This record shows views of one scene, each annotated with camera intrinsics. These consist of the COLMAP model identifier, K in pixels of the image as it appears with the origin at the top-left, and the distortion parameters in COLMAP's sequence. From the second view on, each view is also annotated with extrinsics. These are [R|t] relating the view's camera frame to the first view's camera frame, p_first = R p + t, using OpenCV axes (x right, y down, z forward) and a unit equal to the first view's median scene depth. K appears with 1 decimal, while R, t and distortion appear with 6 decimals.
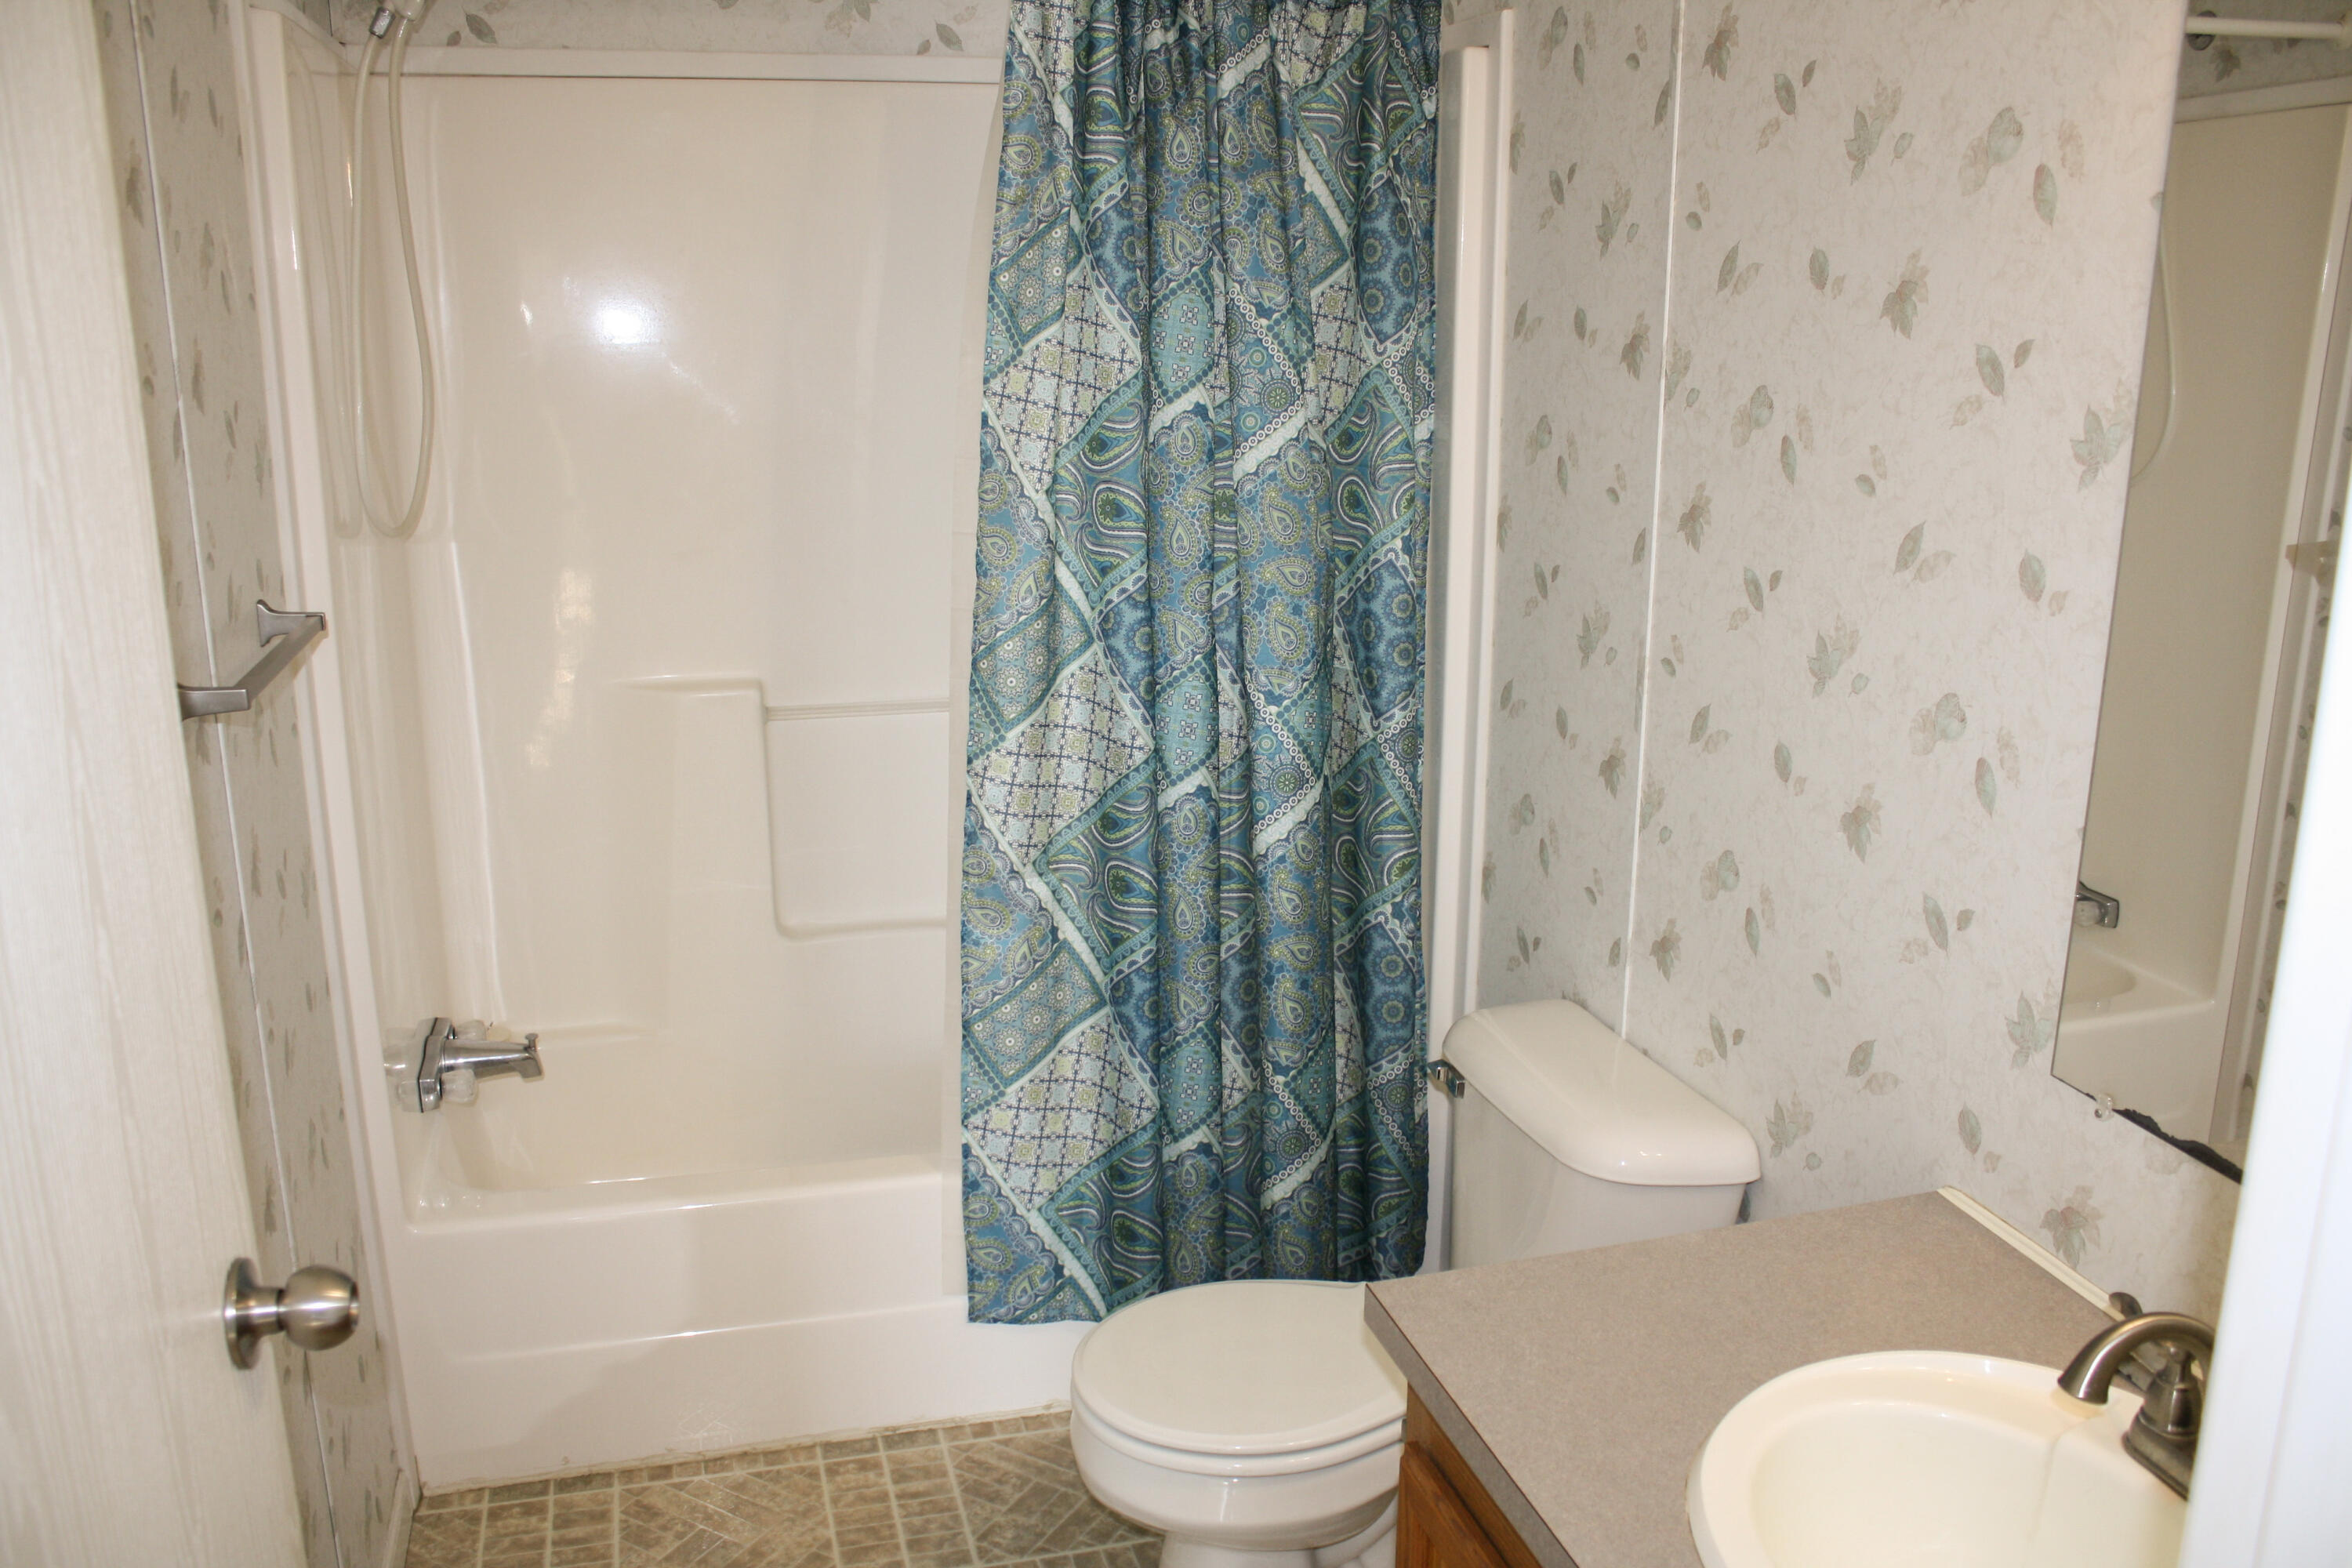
lens RADIAL K [[1973.7, 0, 1176.2], [0, 1973.7, 784.3], [0, 0, 1]] dist [-0.139421, 0.107515]
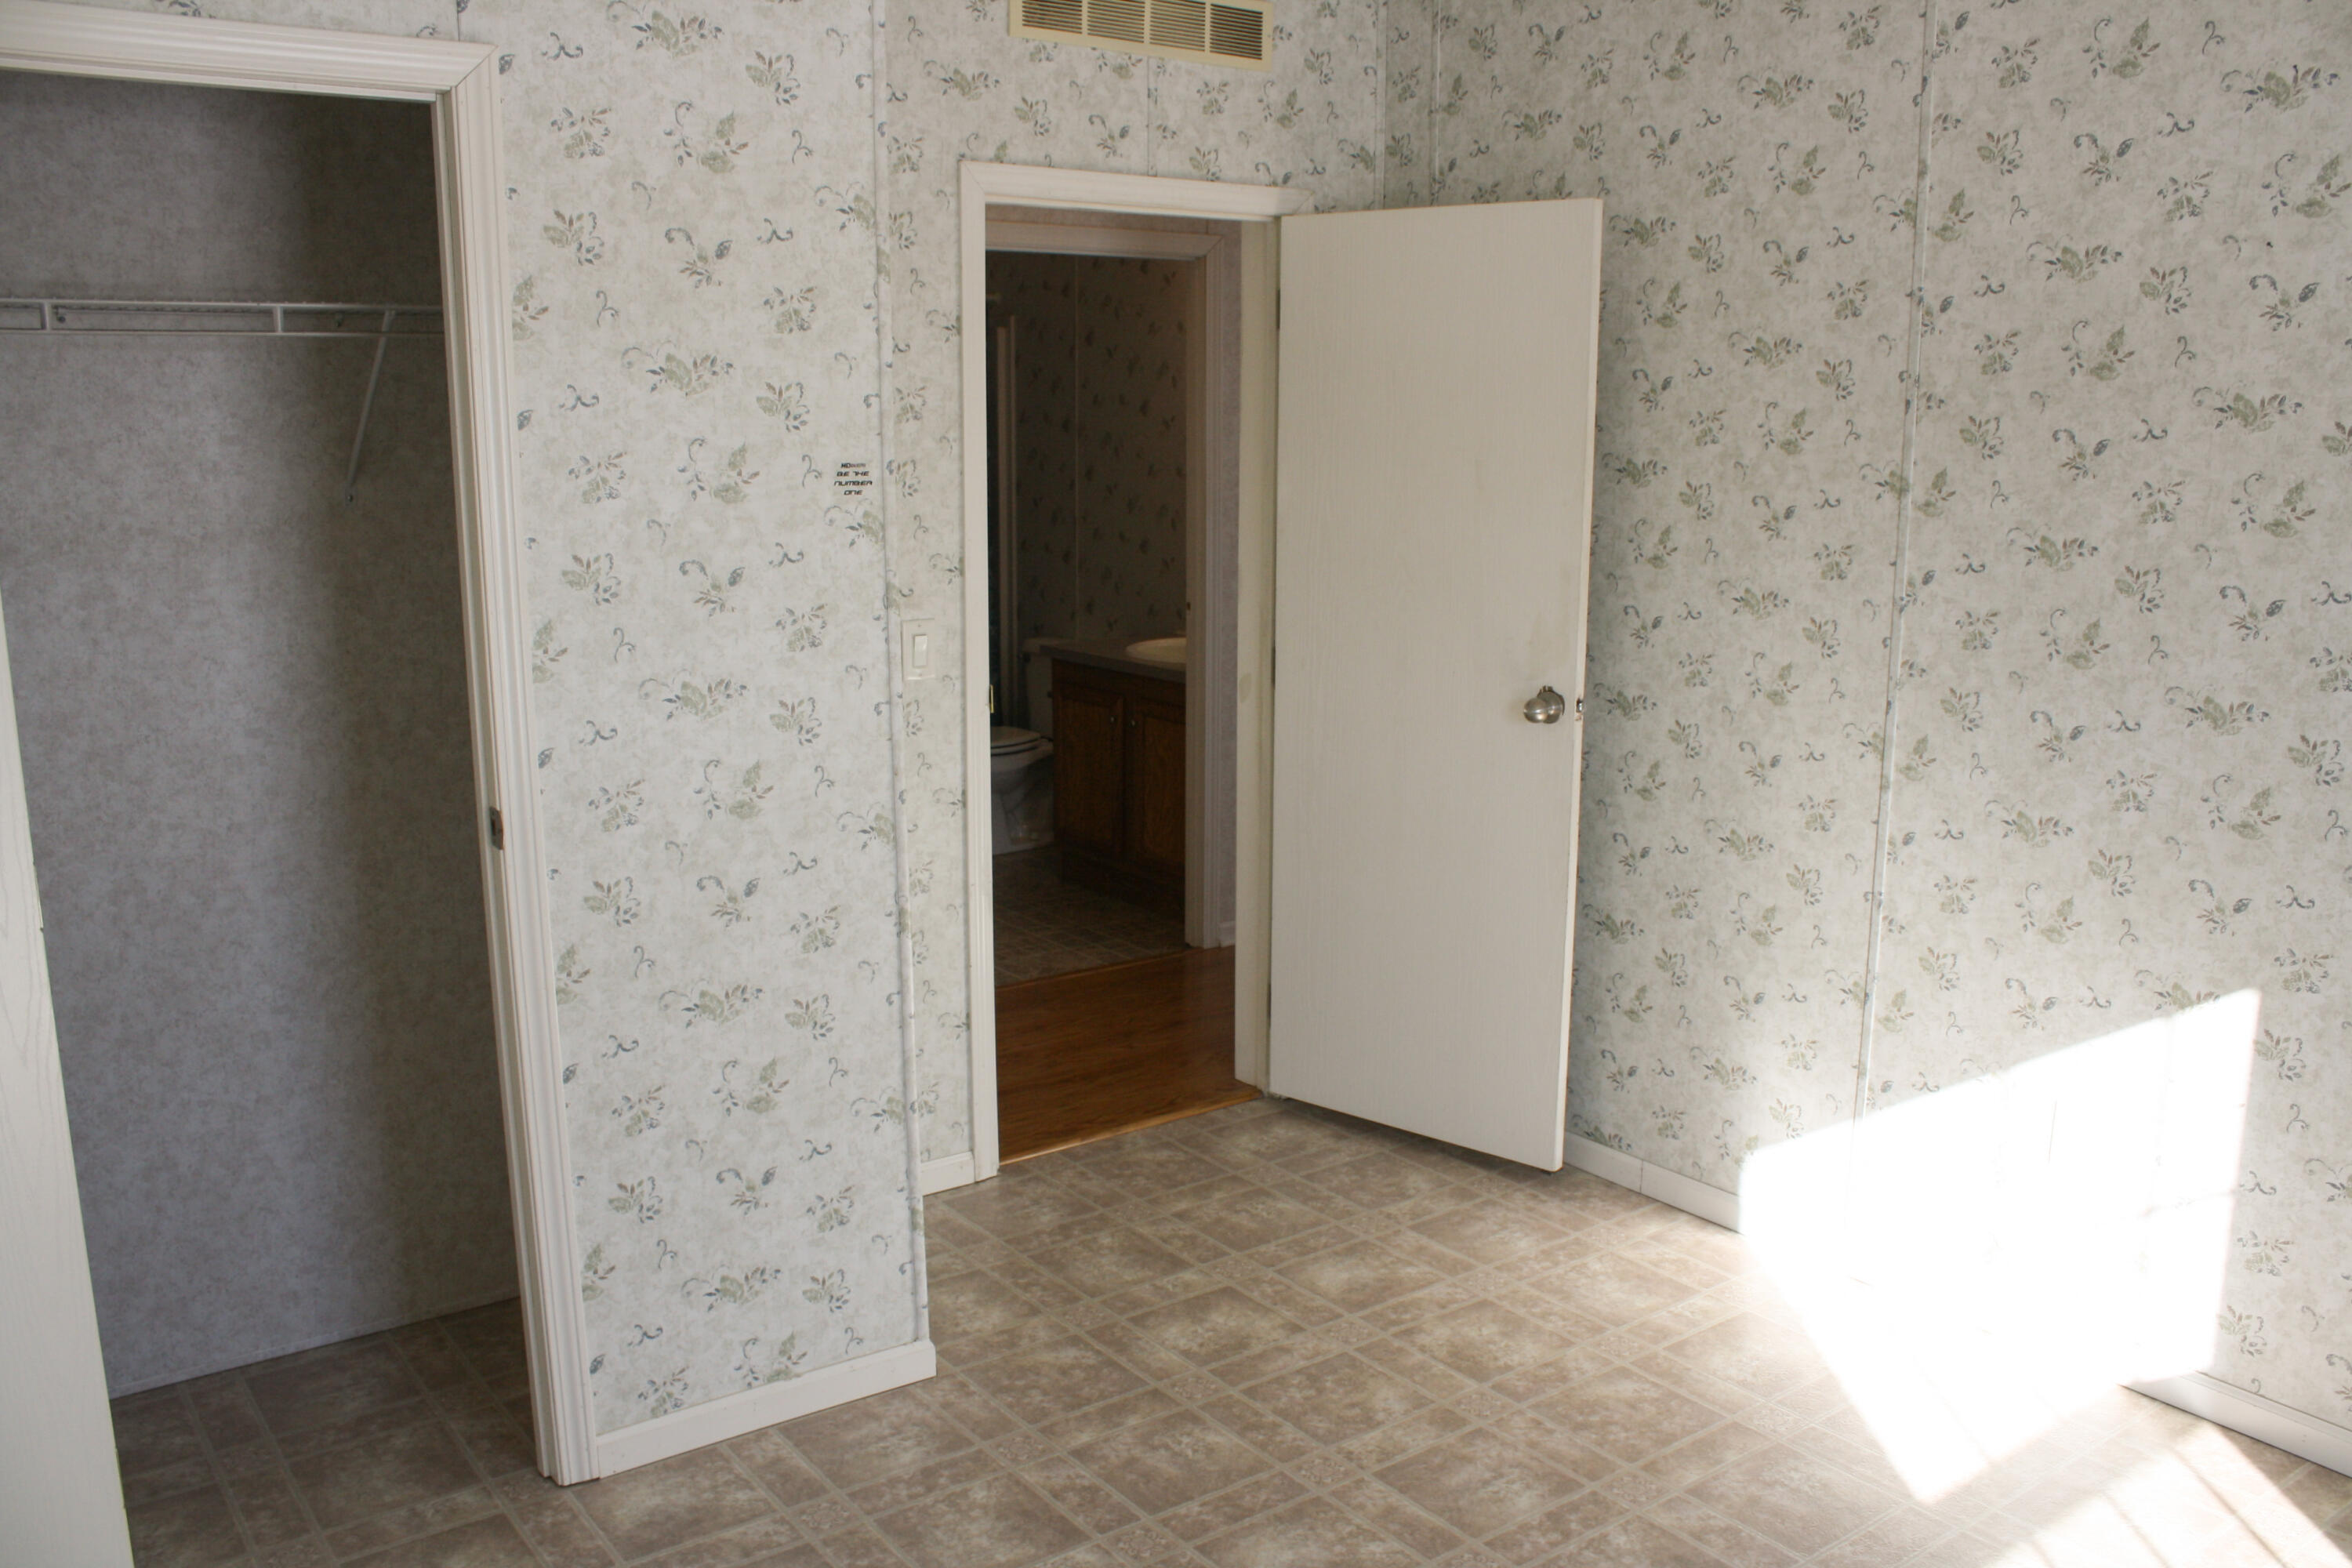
lens RADIAL K [[1973.7, 0, 1187.8], [0, 1973.7, 830.1], [0, 0, 1]] dist [-0.139421, 0.107515]
pose [[0.928388, -0.077525, 0.363436, -0.818763], [0.092385, 0.995442, -0.023658, 0.546968], [-0.359945, 0.055540, 0.931319, -2.088090]]
